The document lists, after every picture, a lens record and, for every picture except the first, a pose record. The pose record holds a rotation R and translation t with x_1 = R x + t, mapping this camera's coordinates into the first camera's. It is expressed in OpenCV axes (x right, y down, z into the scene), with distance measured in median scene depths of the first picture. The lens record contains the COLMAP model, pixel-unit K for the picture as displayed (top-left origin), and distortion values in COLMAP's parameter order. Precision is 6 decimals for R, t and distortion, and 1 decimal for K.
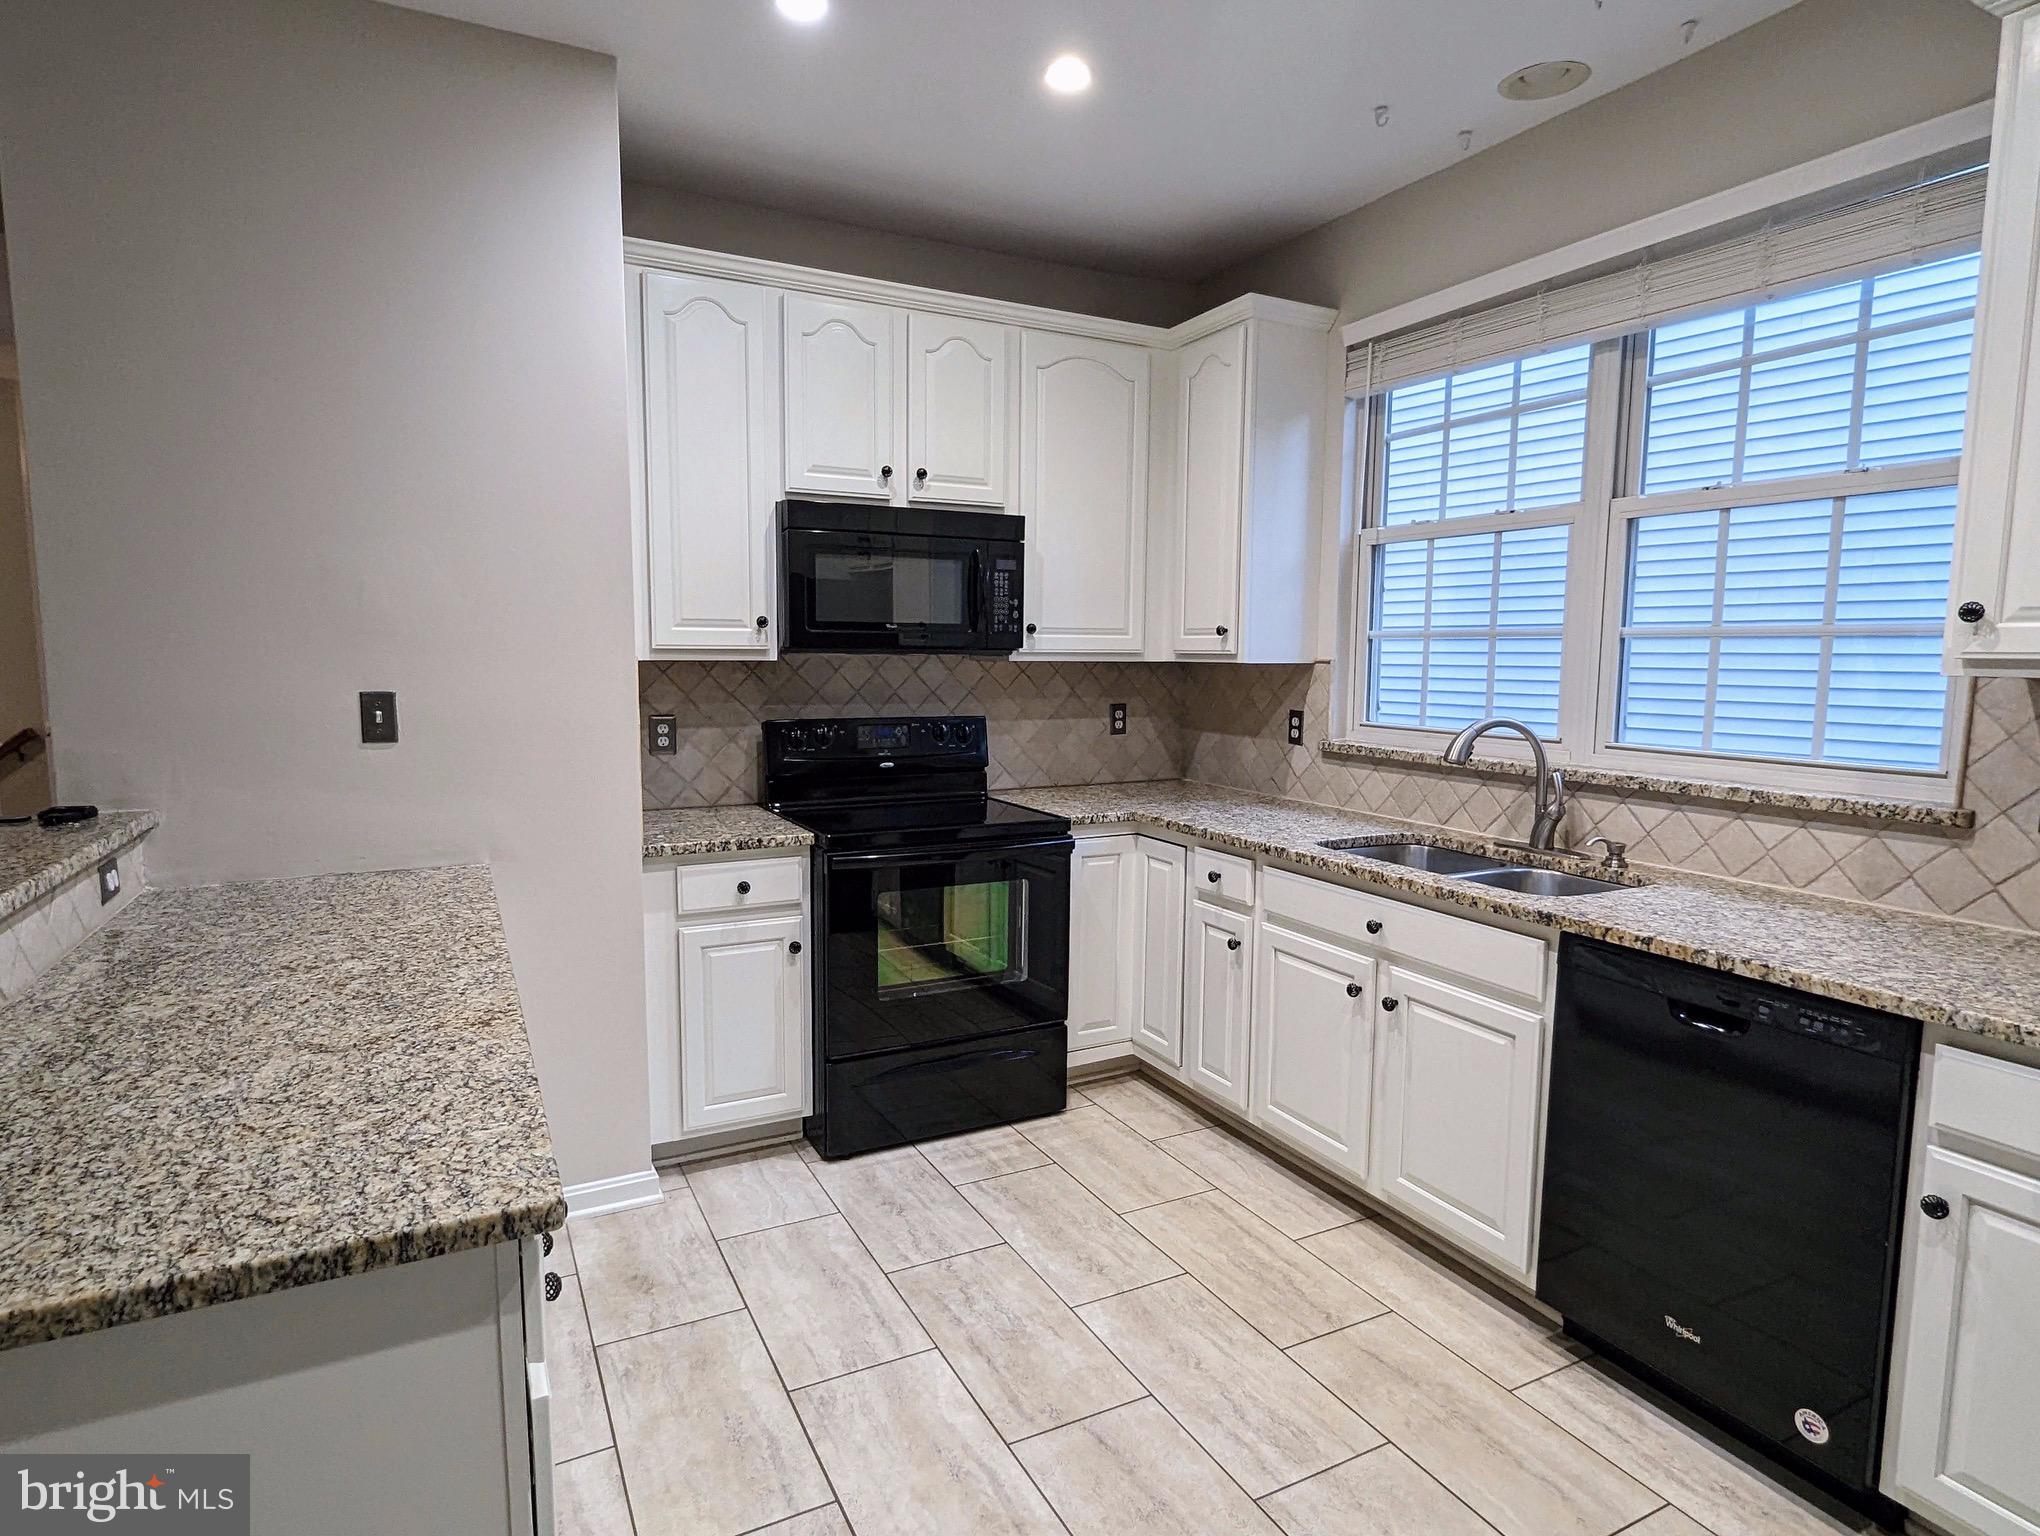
lens RADIAL K [[1120.6, 0, 1018.3], [0, 1120.6, 771.5], [0, 0, 1]] dist [-0.001344, -0.000351]
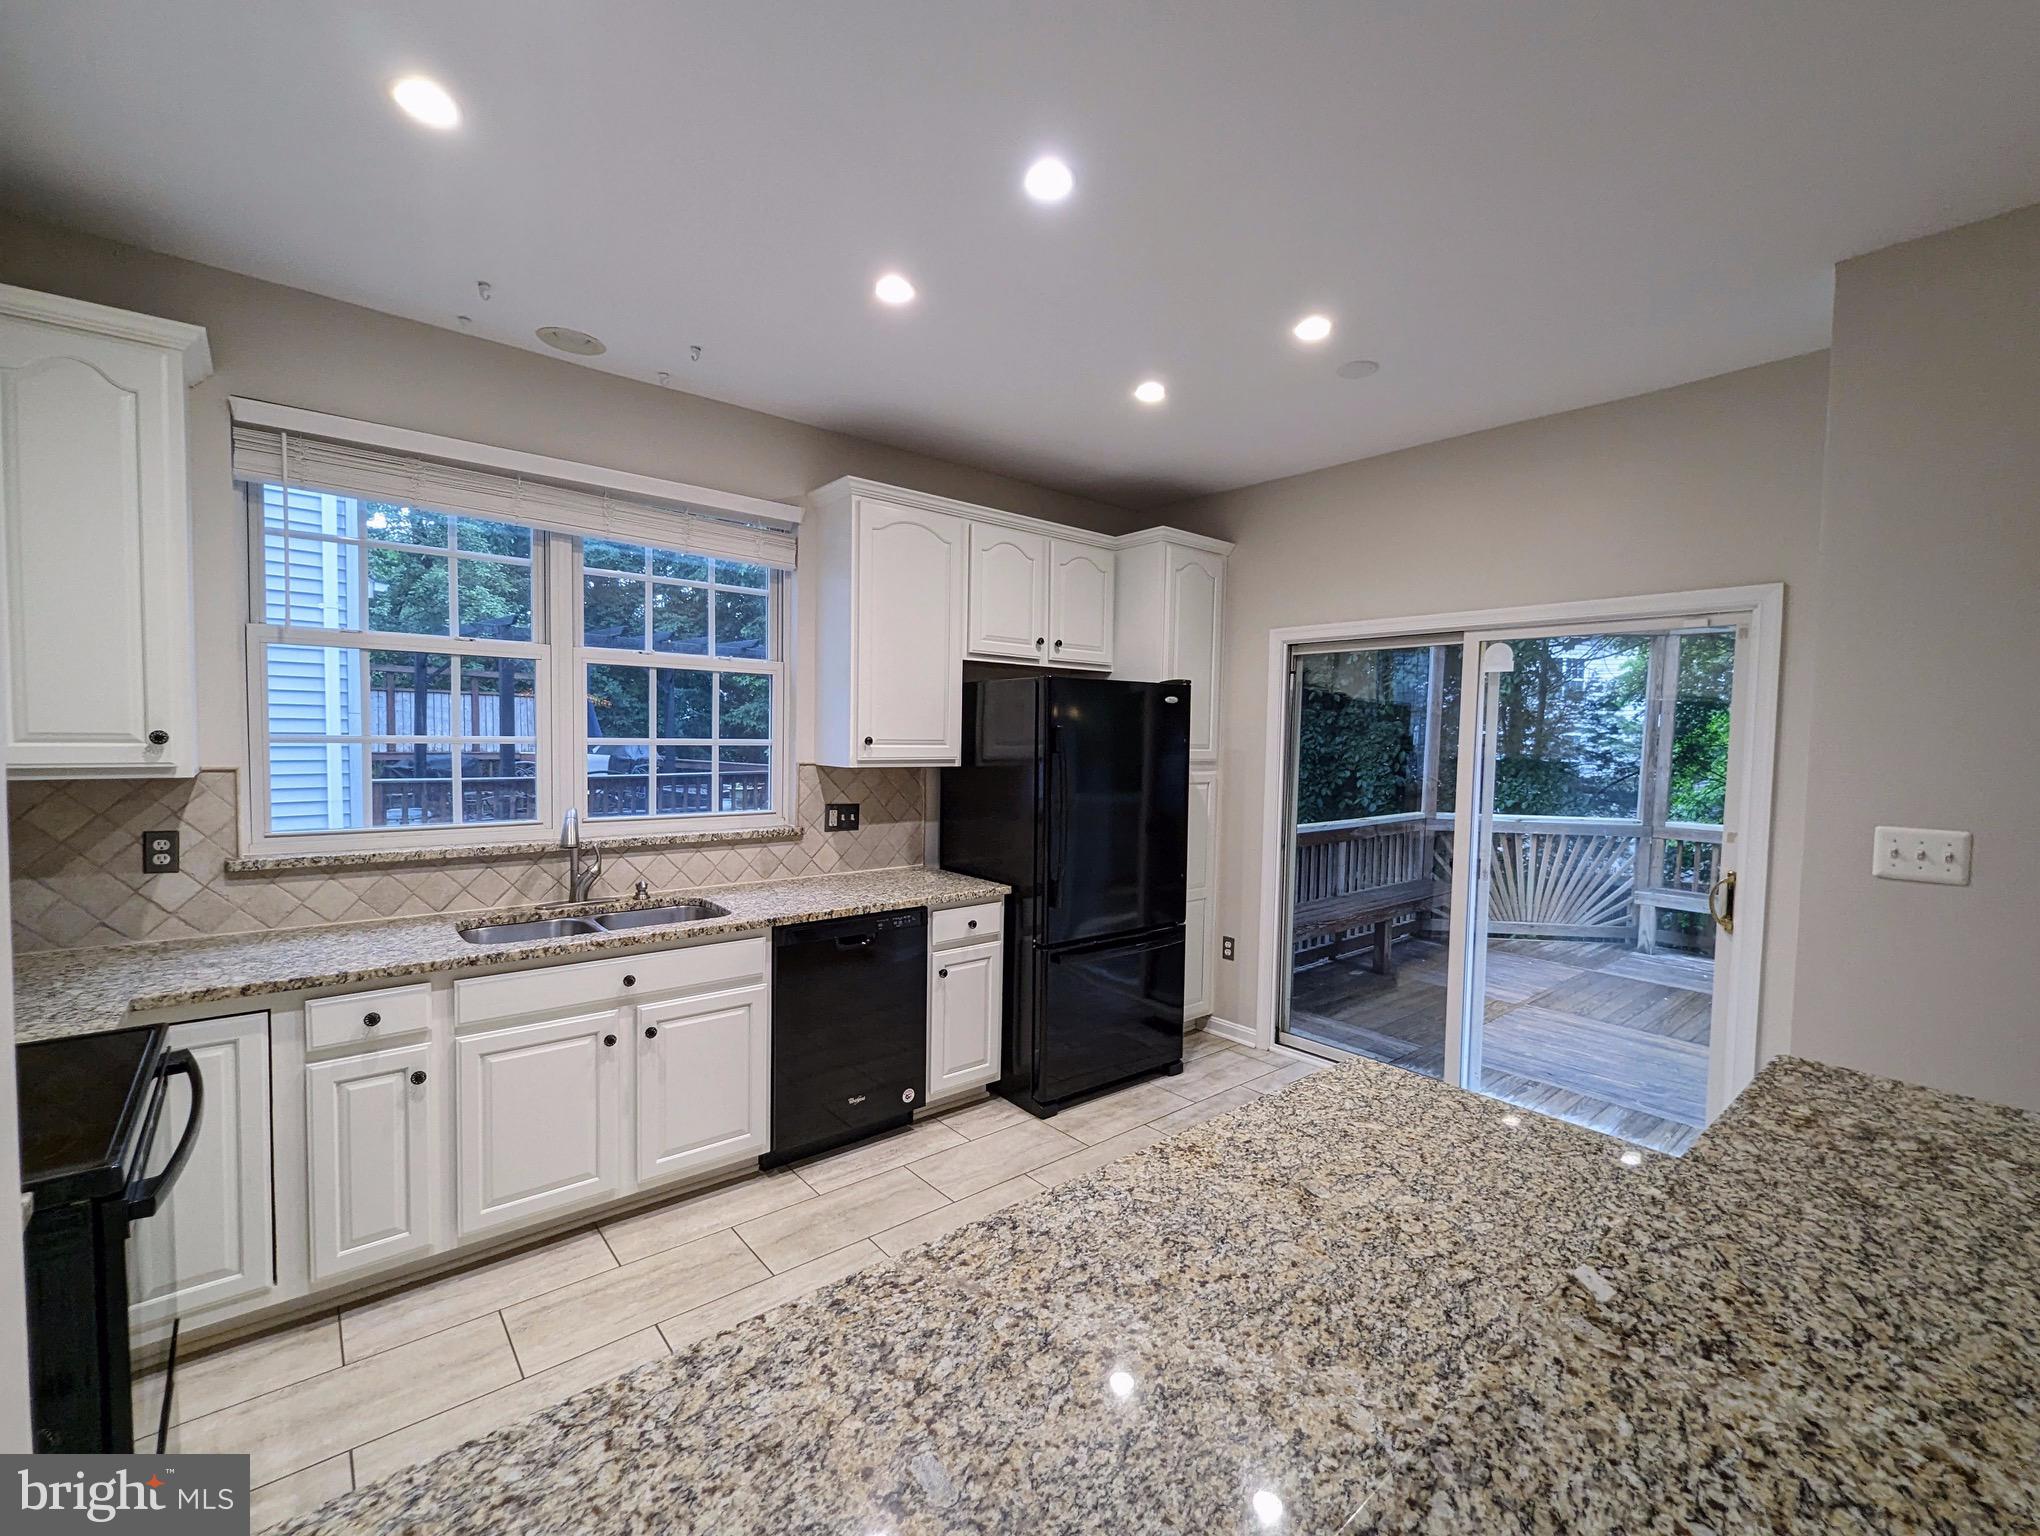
lens RADIAL K [[871.4, 0, 1029.9], [0, 871.4, 775.8], [0, 0, 1]] dist [0.001840, 0.000325]
pose [[-0.224862, -0.060577, 0.972506, -0.662645], [0.084848, 0.993057, 0.081476, -0.121147], [-0.970690, 0.100836, -0.218161, 0.684462]]
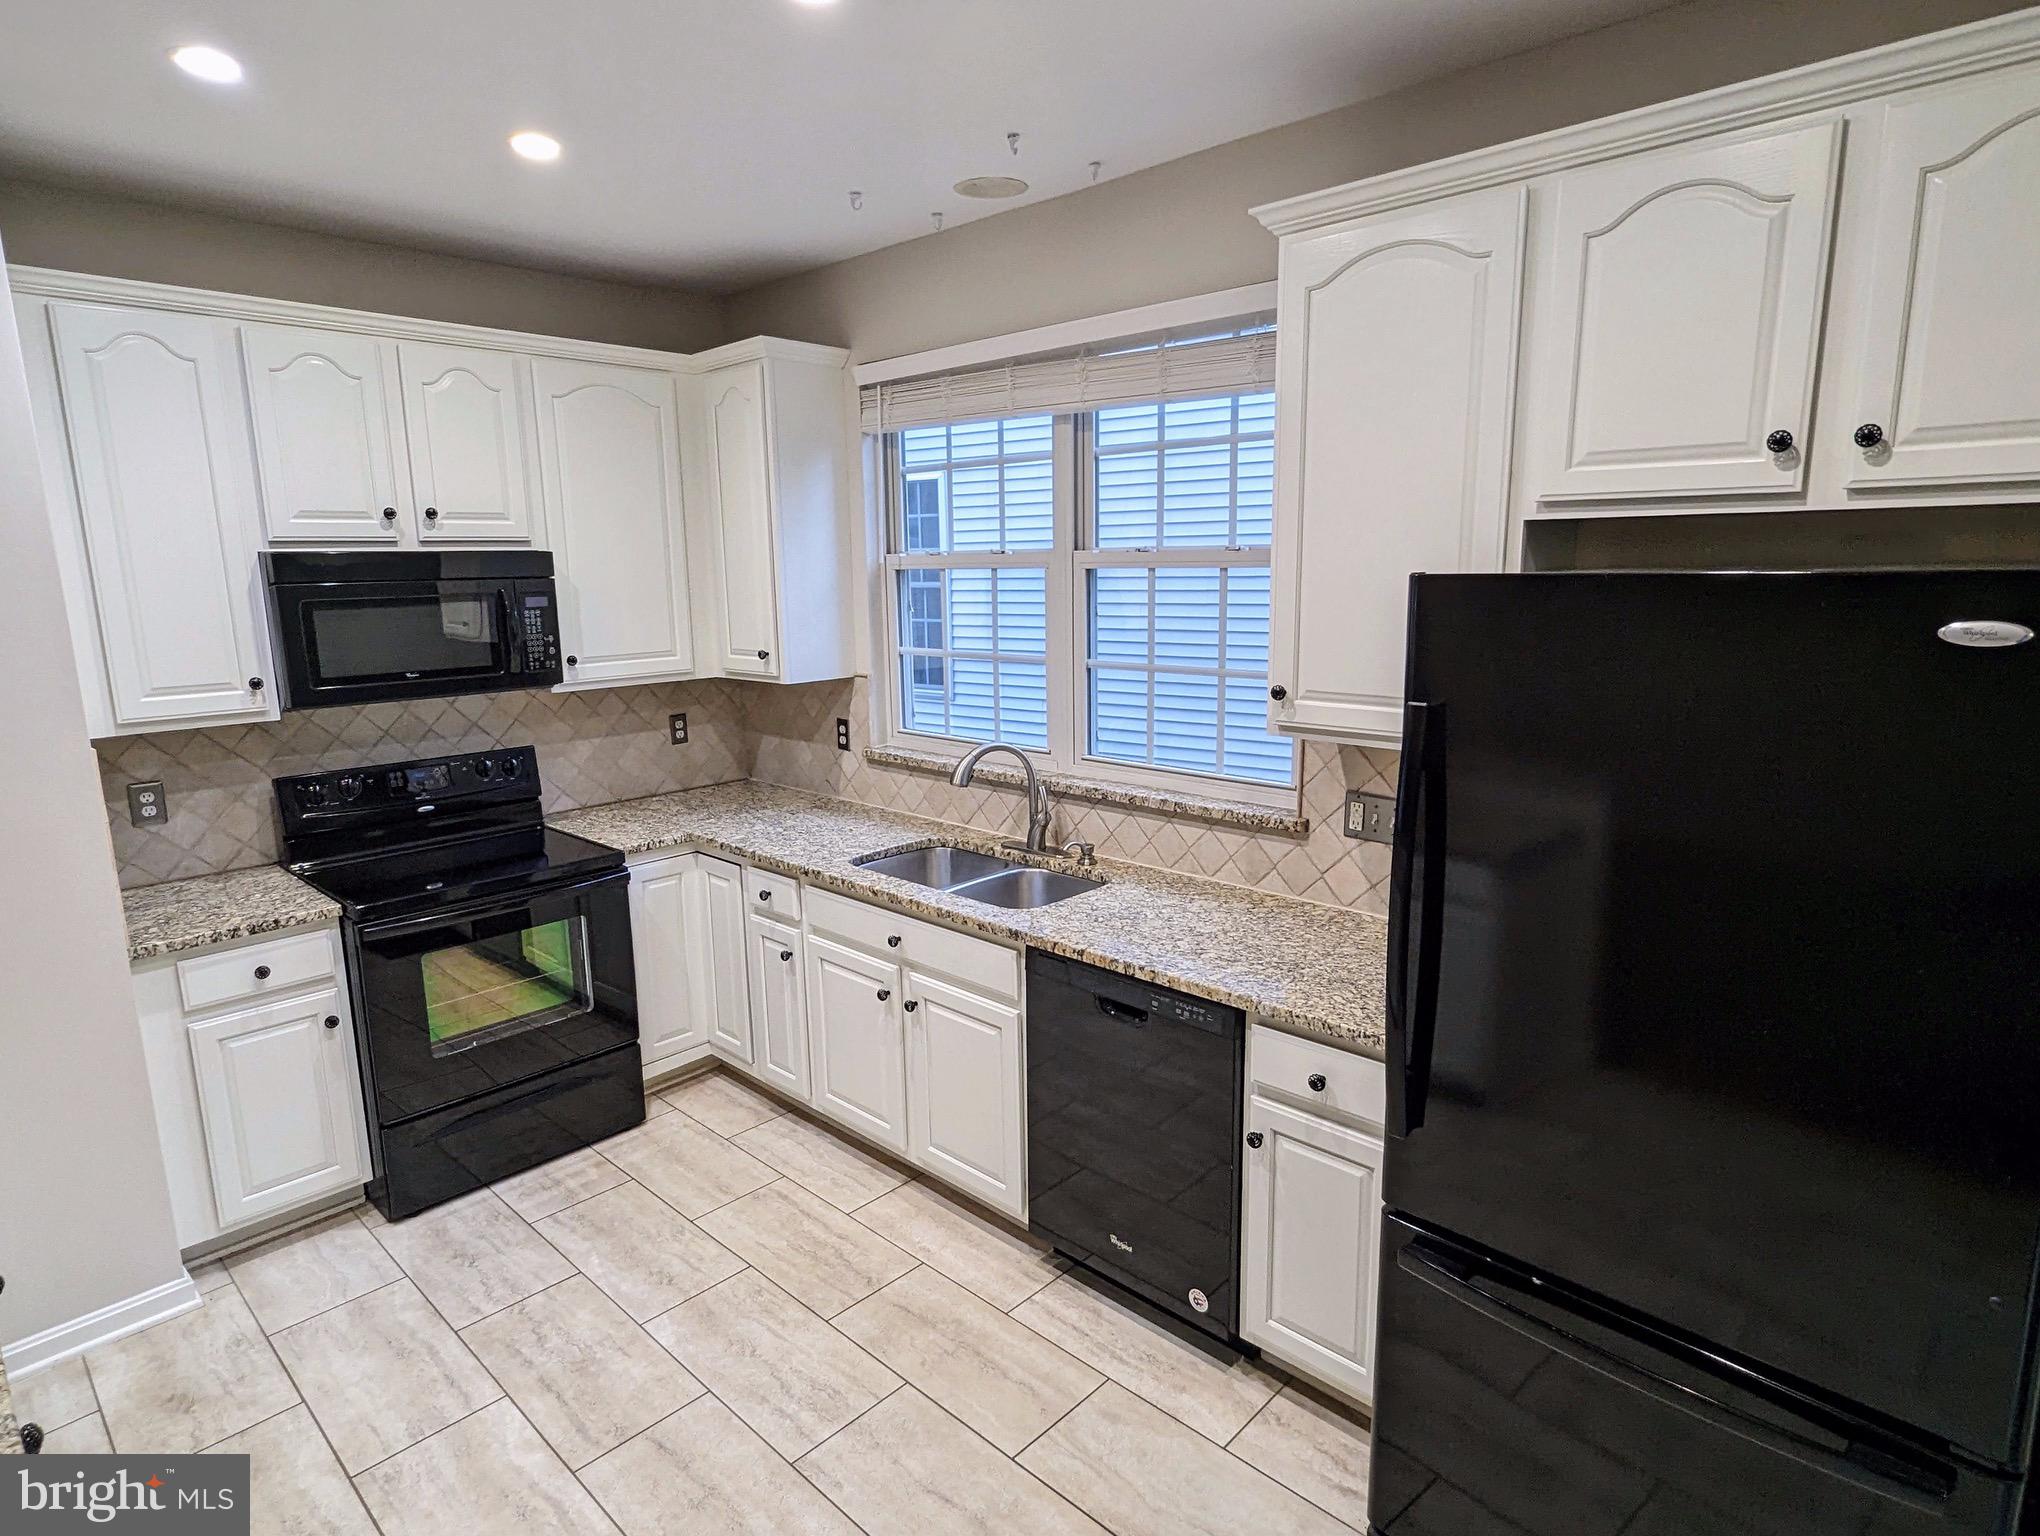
lens RADIAL K [[1120.6, 0, 1018.3], [0, 1120.6, 771.5], [0, 0, 1]] dist [-0.001344, -0.000351]
pose [[0.944752, -0.083546, 0.316961, 0.079620], [0.058596, 0.994443, 0.087465, -0.116497], [-0.322507, -0.064060, 0.944397, -0.108108]]
